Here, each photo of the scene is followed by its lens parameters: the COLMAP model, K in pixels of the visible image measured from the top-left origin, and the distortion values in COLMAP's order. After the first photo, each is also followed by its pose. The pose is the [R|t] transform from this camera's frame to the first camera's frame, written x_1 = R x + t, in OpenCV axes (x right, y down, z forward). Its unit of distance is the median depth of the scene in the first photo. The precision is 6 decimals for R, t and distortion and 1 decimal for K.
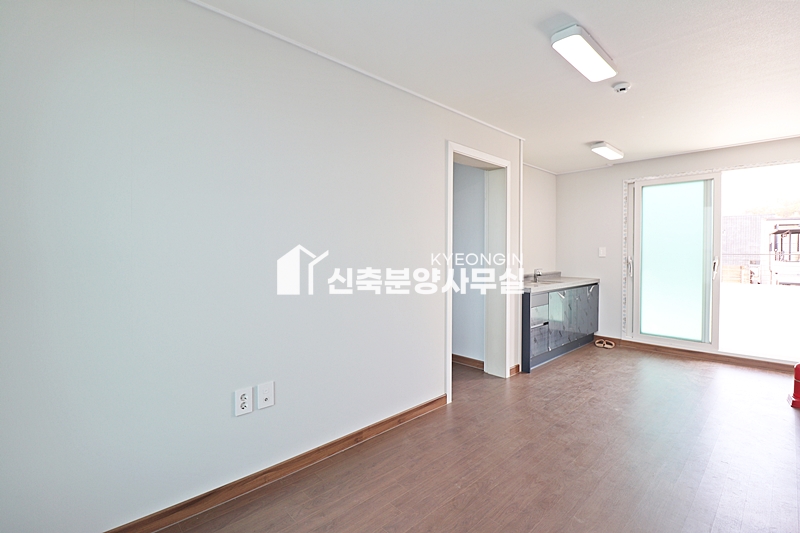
lens RADIAL K [[370.6, 0, 396.7], [0, 370.6, 261.0], [0, 0, 1]] dist [-0.009745, -0.007438]
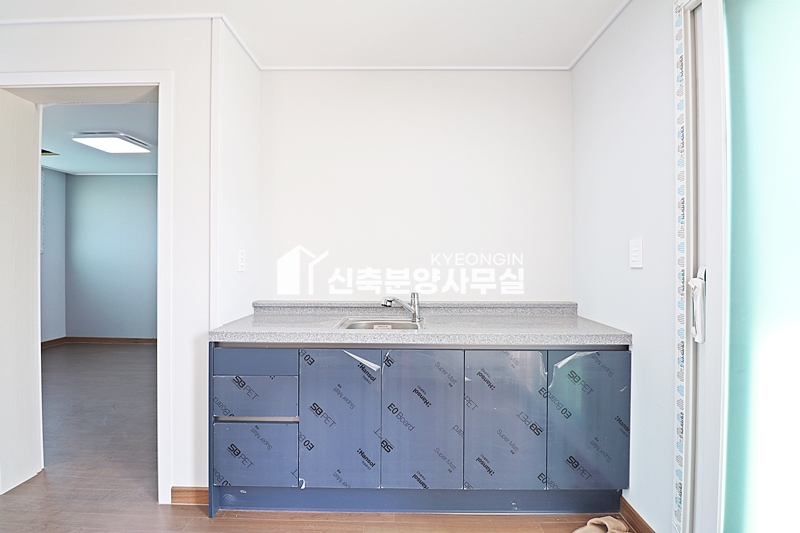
lens RADIAL K [[370.6, 0, 399.6], [0, 370.6, 259.2], [0, 0, 1]] dist [-0.009745, -0.007438]
pose [[0.725276, 0.009168, -0.688397, 0.784708], [-0.019792, 0.999776, -0.007538, -0.015007], [0.688173, 0.019092, 0.725295, 0.773283]]
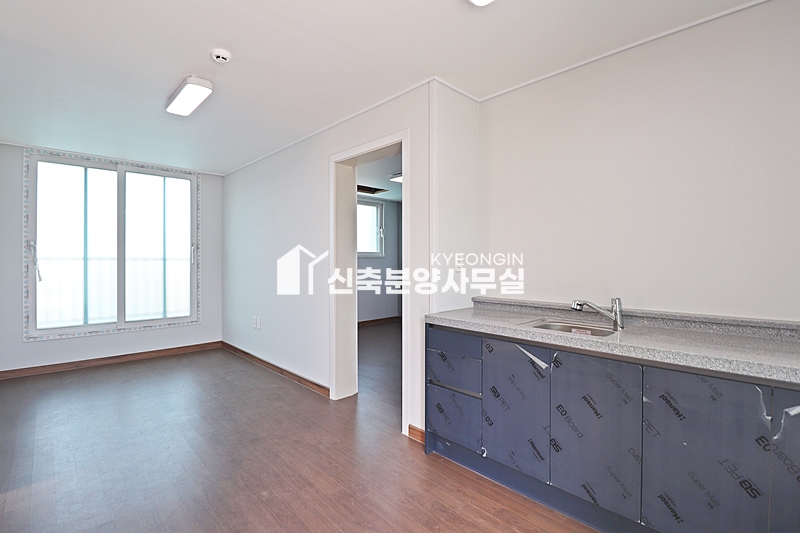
lens RADIAL K [[370.6, 0, 400.2], [0, 370.6, 259.2], [0, 0, 1]] dist [-0.009745, -0.007438]
pose [[0.016882, 0.003272, -0.999852, 0.909988], [-0.017723, 0.999839, 0.002973, -0.019064], [0.999700, 0.017670, 0.016938, 0.880258]]
